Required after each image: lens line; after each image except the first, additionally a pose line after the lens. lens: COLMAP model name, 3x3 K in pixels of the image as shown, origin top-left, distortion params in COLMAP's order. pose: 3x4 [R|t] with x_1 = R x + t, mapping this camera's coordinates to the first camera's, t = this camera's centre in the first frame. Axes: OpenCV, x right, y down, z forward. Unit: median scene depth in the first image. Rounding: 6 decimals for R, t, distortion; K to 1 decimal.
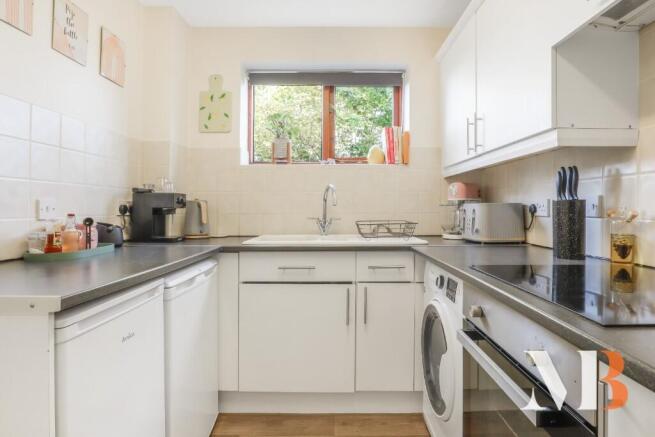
lens RADIAL K [[361.7, 0, 312.2], [0, 361.7, 205.4], [0, 0, 1]] dist [-0.021389, 0.009572]
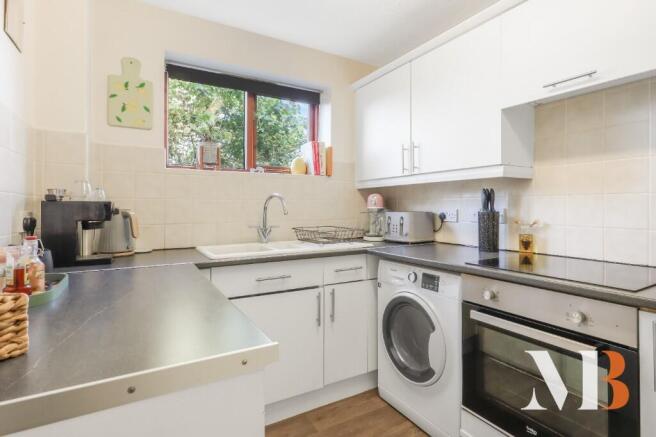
lens RADIAL K [[350.0, 0, 325.0], [0, 350.0, 206.9], [0, 0, 1]] dist [-0.015478, 0.011623]
pose [[0.849865, -0.002067, 0.526996, -0.426827], [0.000191, 0.999993, 0.003615, -0.027933], [-0.527000, -0.002972, 0.849860, 0.101501]]
